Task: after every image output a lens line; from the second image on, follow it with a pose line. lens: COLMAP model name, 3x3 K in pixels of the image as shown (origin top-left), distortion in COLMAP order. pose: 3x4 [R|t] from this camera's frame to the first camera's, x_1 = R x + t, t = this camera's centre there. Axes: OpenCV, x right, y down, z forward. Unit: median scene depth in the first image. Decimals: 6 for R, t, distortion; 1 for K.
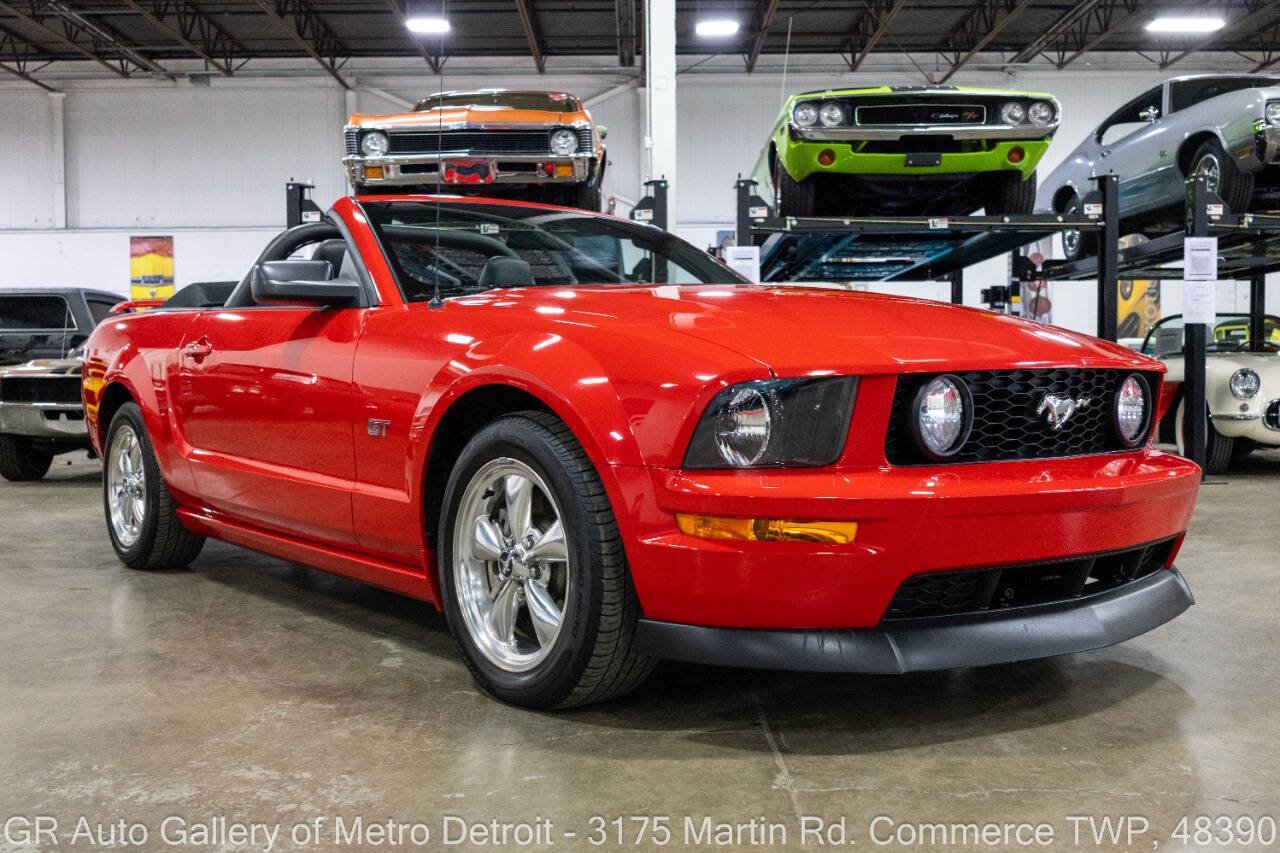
lens RADIAL K [[1261.6, 0, 640.0], [0, 1261.6, 426.5], [0, 0, 1]] dist [0.000387, -0.025484]
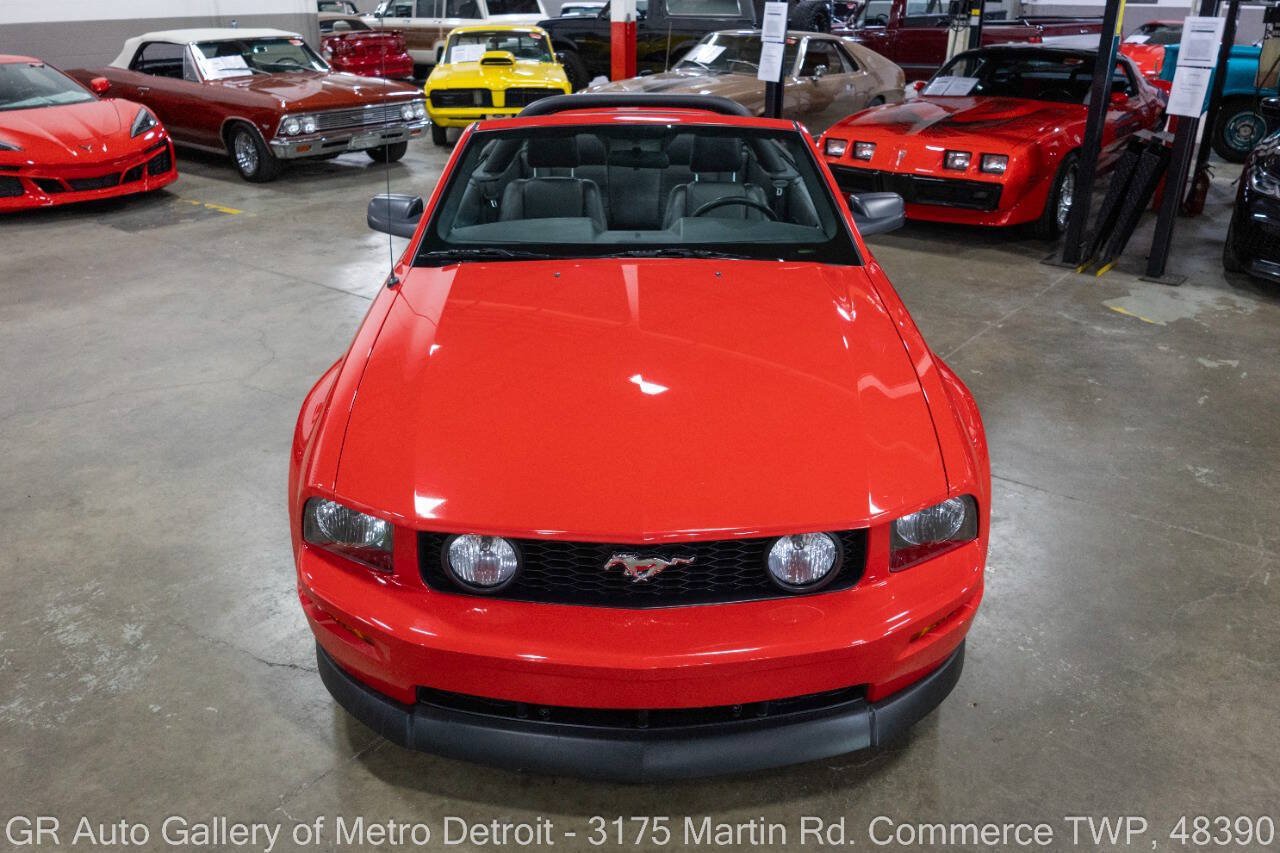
lens RADIAL K [[1015.5, 0, 640.0], [0, 1015.5, 426.5], [0, 0, 1]] dist [0.003942, -0.003996]
pose [[0.787549, 0.257976, -0.559657, 0.233739], [-0.024575, 0.920586, 0.389766, -0.132980], [0.615762, -0.293206, 0.731346, 0.137051]]
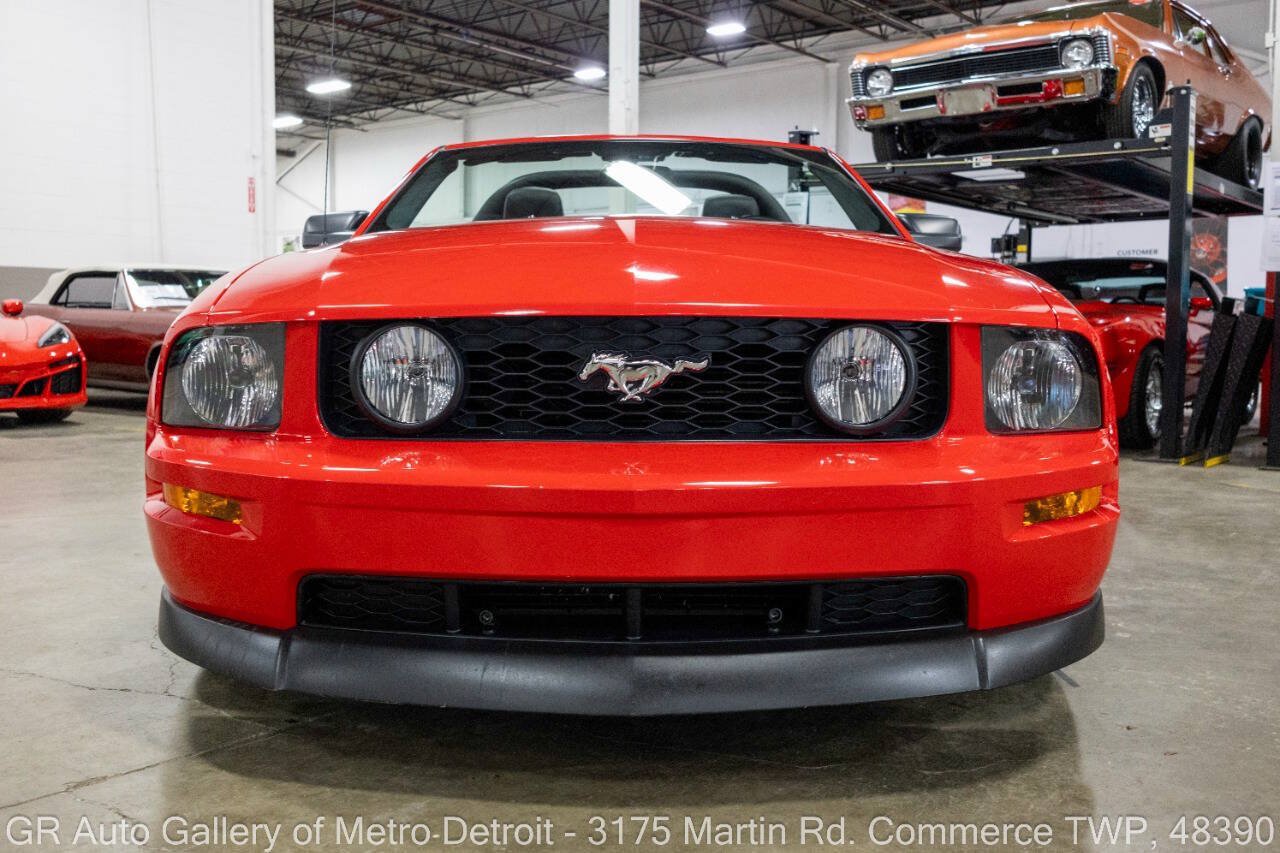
lens RADIAL K [[1233.4, 0, 640.0], [0, 1233.4, 426.5], [0, 0, 1]] dist [0.004129, -0.002040]
pose [[0.786432, 0.055861, -0.615145, 0.236014], [-0.029720, 0.998171, 0.052648, -0.006443], [0.616961, -0.023122, 0.786654, 0.142398]]
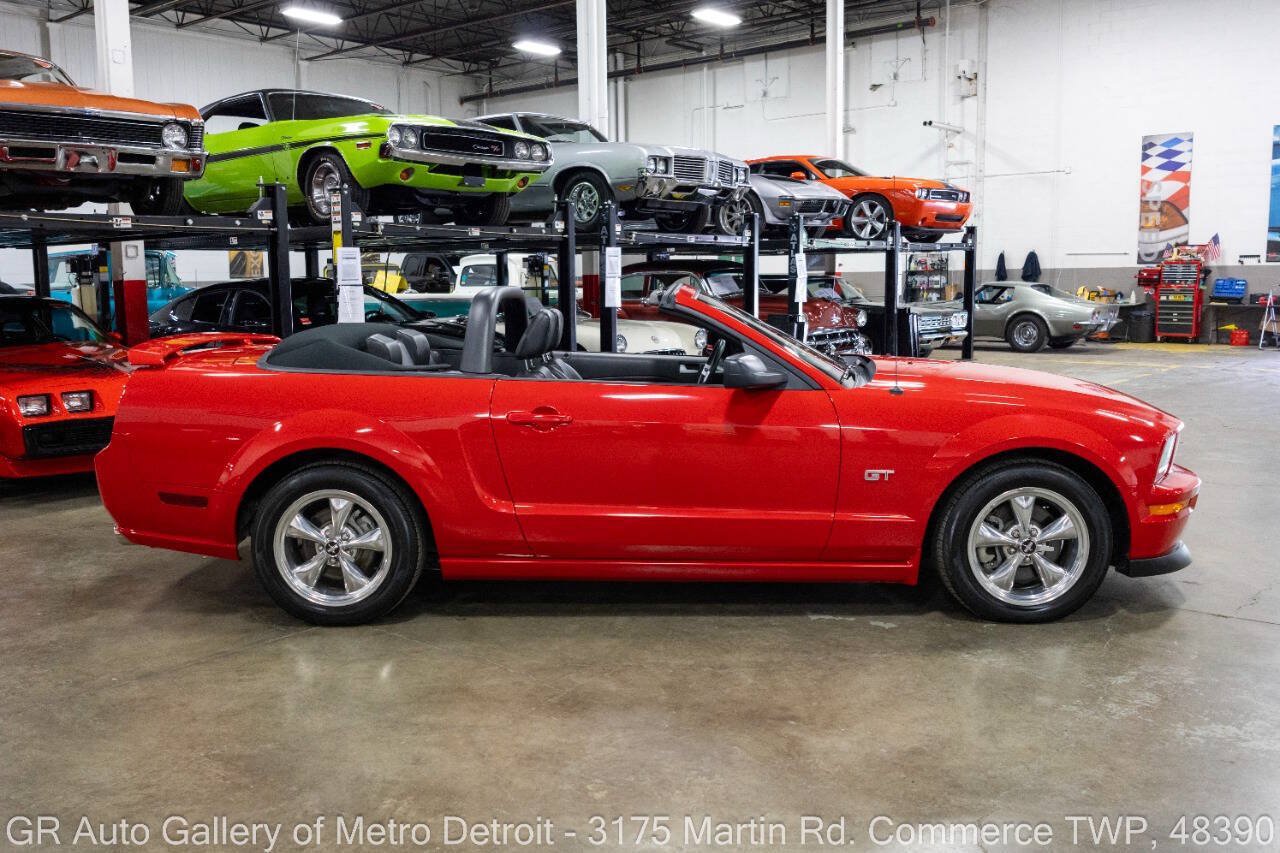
lens RADIAL K [[1138.6, 0, 644.1], [0, 1138.6, 402.7], [0, 0, 1]] dist [0.000369, -0.008670]
pose [[0.637381, -0.085249, 0.765819, -0.528917], [0.031860, 0.995927, 0.084348, -0.078057], [-0.769890, -0.029363, 0.637500, 0.127444]]
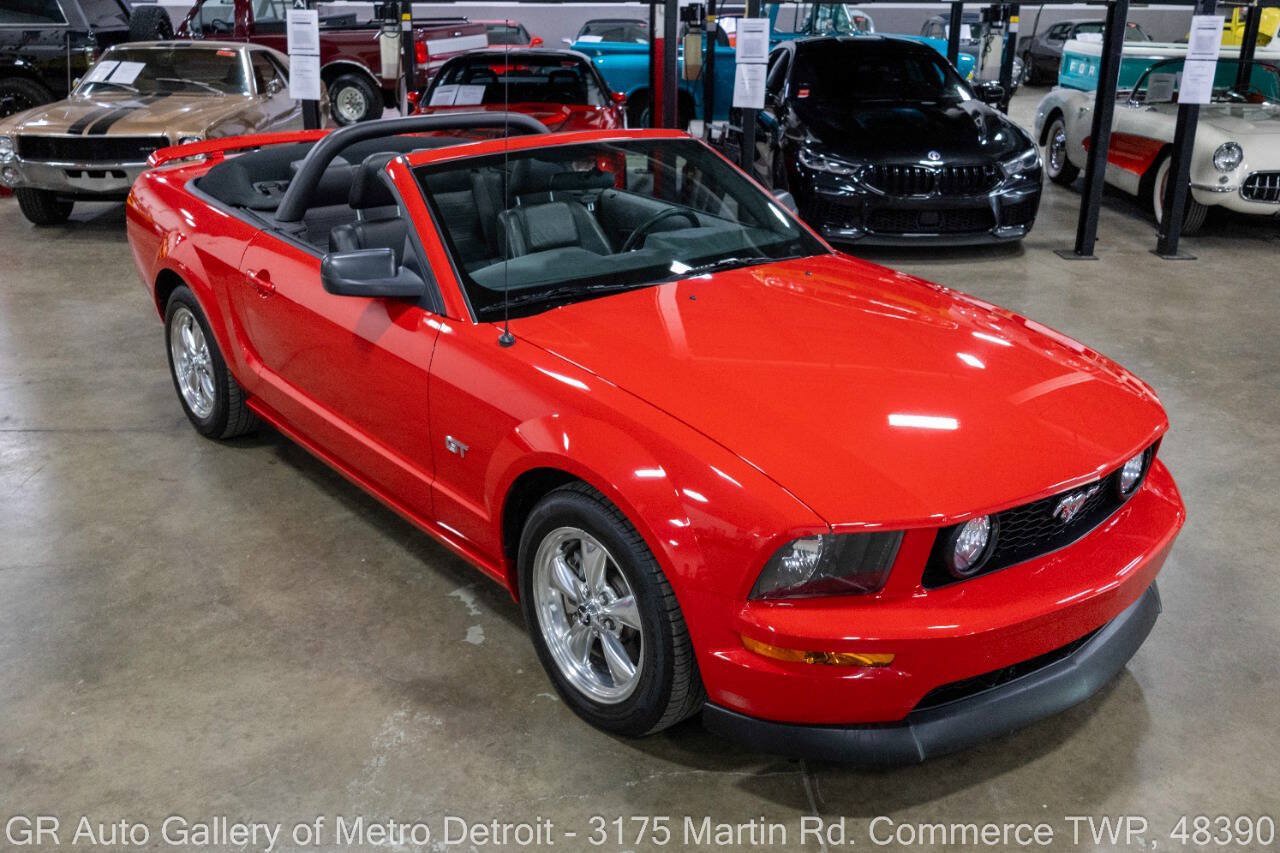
lens RADIAL K [[1201.0, 0, 640.0], [0, 1201.0, 426.5], [0, 0, 1]] dist [0.010619, -0.050975]
pose [[0.999774, 0.004937, 0.020655, -0.024814], [-0.011227, 0.948449, 0.316731, -0.131097], [-0.018027, -0.316892, 0.948290, -0.001644]]
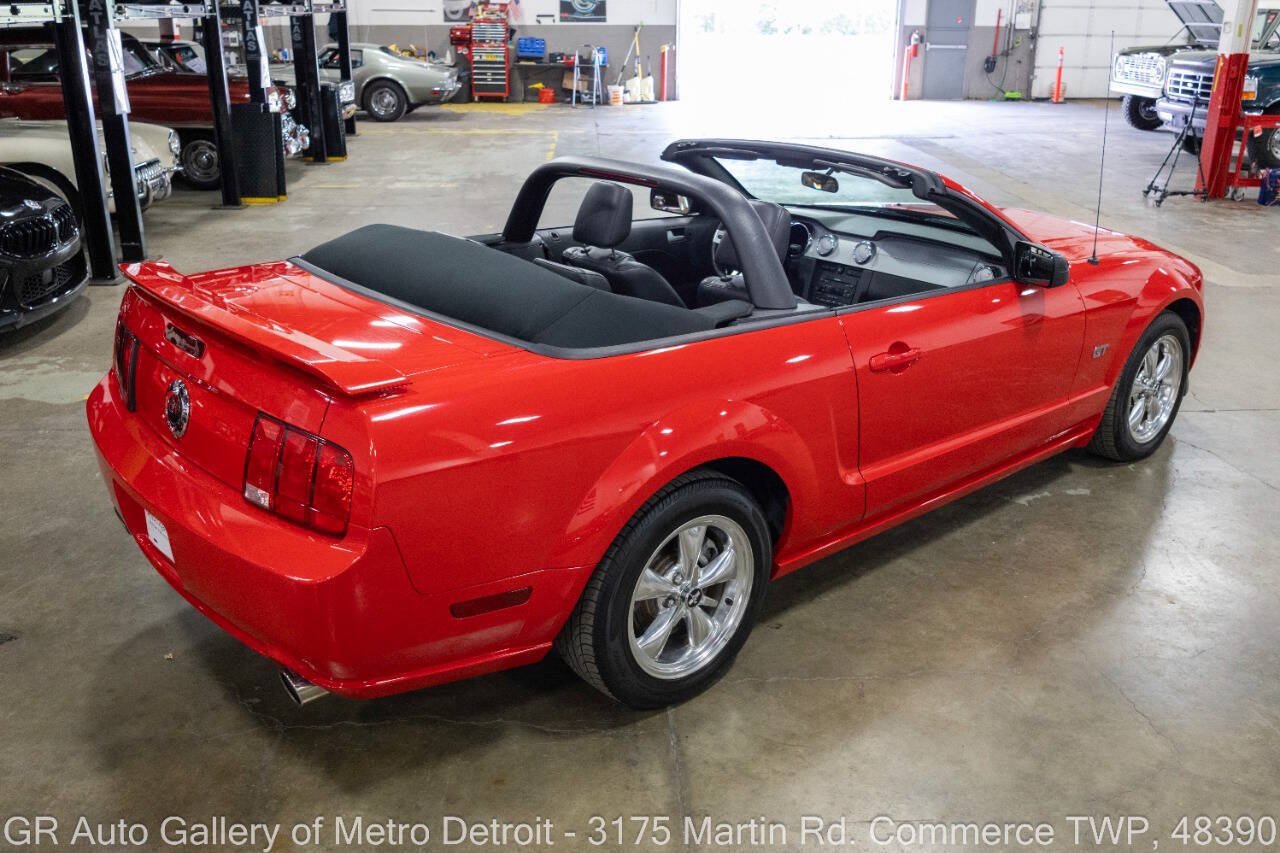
lens RADIAL K [[1112.2, 0, 640.0], [0, 1112.2, 426.5], [0, 0, 1]] dist [-0.005605, -0.026214]
pose [[-0.049334, -0.348173, 0.936131, -0.532269], [0.028263, 0.936411, 0.349766, -0.144057], [-0.998382, 0.043713, -0.036356, 0.588995]]
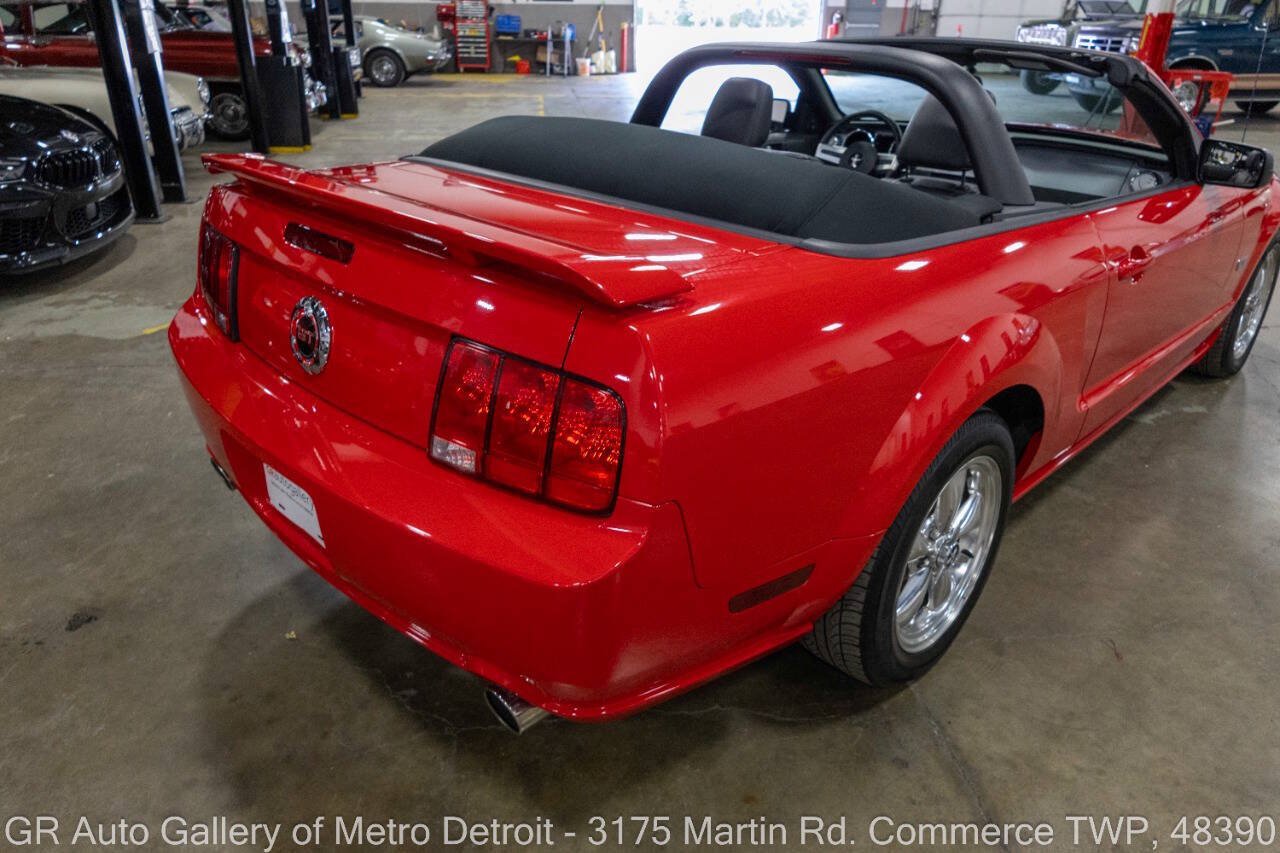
lens RADIAL K [[879.6, 0, 640.0], [0, 879.6, 426.5], [0, 0, 1]] dist [0.004239, -0.007000]
pose [[-0.118363, -0.422464, 0.898618, -0.408338], [0.021885, 0.903650, 0.427712, -0.101518], [-0.992729, 0.070291, -0.097713, 0.661331]]
